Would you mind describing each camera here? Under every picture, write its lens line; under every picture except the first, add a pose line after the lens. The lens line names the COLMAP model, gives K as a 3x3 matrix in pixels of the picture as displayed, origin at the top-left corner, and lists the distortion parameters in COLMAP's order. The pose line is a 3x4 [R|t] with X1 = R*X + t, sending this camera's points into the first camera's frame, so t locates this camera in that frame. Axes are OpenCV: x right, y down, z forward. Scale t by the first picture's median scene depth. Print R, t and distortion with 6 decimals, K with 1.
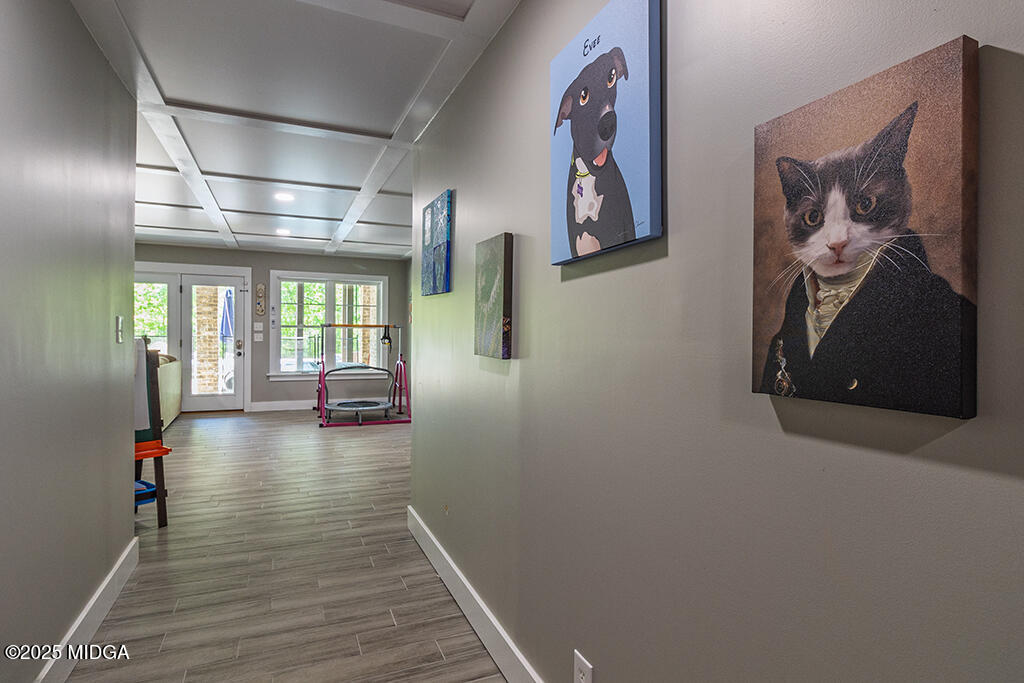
lens RADIAL K [[519.8, 0, 517.2], [0, 519.8, 335.3], [0, 0, 1]] dist [0.001417, 0.000266]
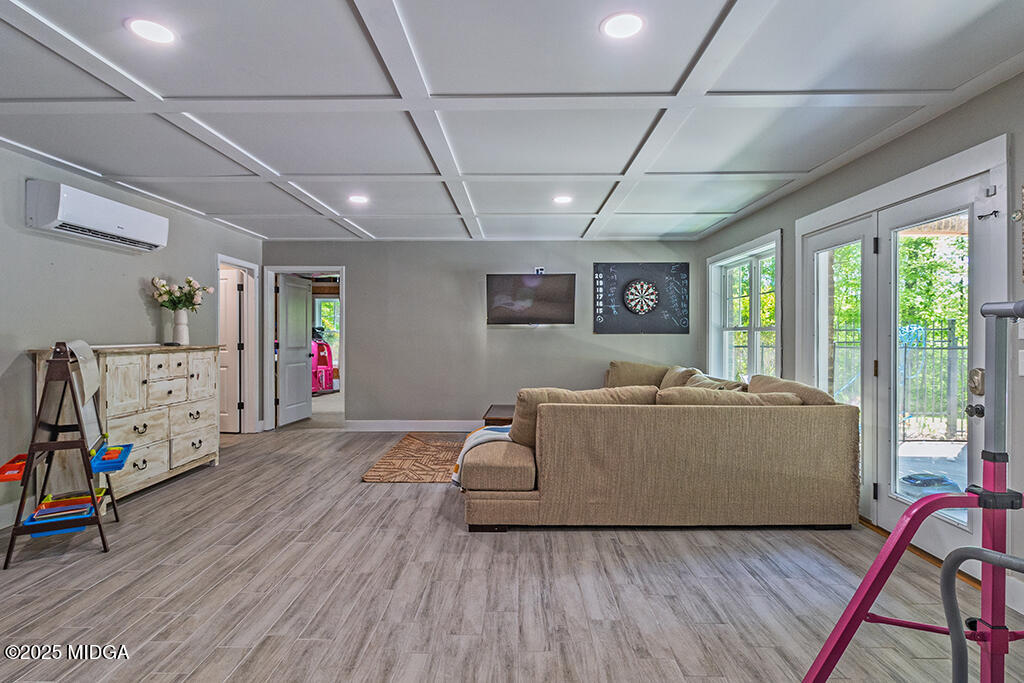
lens RADIAL K [[519.8, 0, 517.2], [0, 519.8, 335.3], [0, 0, 1]] dist [0.001417, 0.000266]
pose [[-0.436440, -0.010614, -0.899671, -0.110370], [-0.010986, 0.999919, -0.006467, -0.006323], [0.899666, 0.007061, -0.436521, 0.864091]]
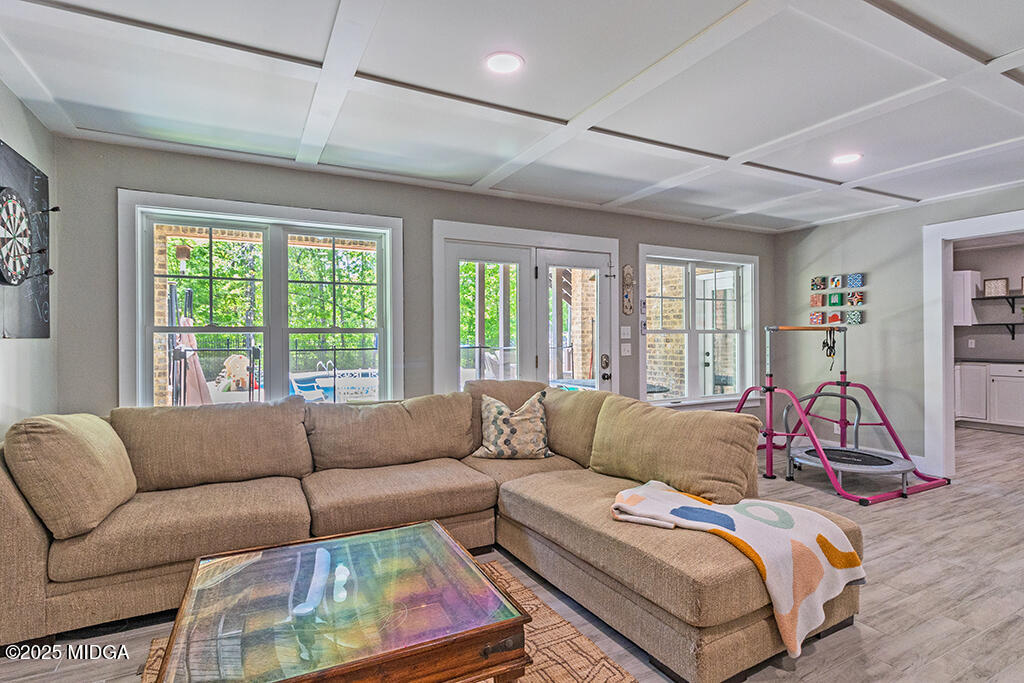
lens RADIAL K [[526.2, 0, 492.5], [0, 526.2, 336.6], [0, 0, 1]] dist [-0.000561, -0.000084]
pose [[0.999203, -0.015803, 0.036664, -0.680402], [0.016005, 0.999858, -0.005214, -0.010899], [-0.036577, 0.005797, 0.999314, 0.361867]]
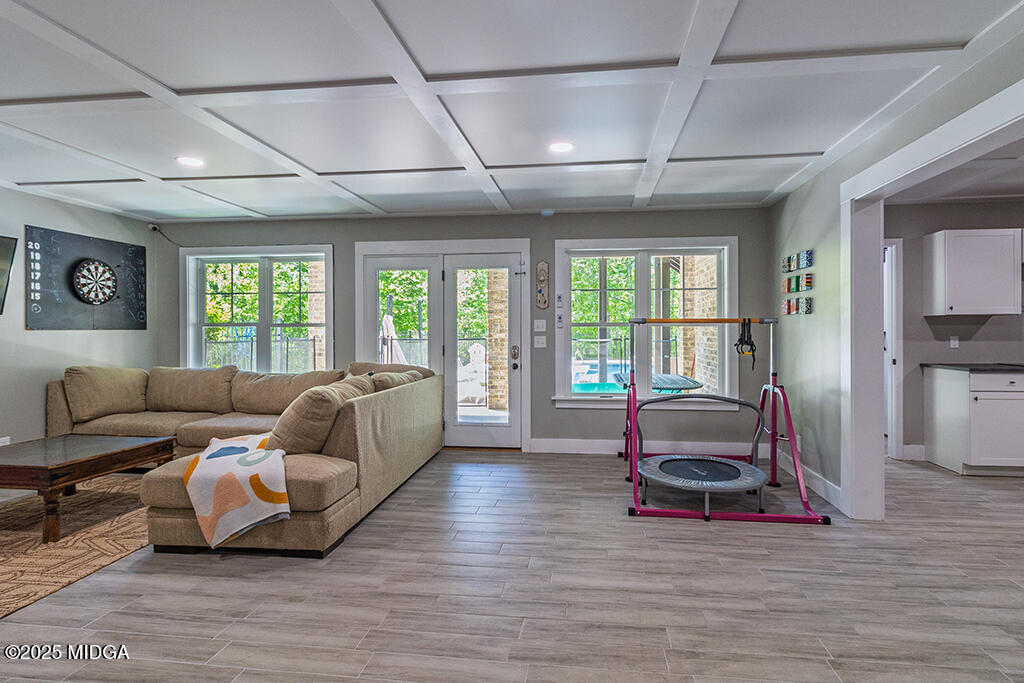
lens RADIAL K [[519.8, 0, 517.2], [0, 519.8, 335.3], [0, 0, 1]] dist [0.001417, 0.000266]
pose [[0.841870, -0.007607, -0.539627, -0.159488], [0.008722, 0.999962, -0.000490, -0.004402], [0.539610, -0.004294, 0.841904, 0.416914]]
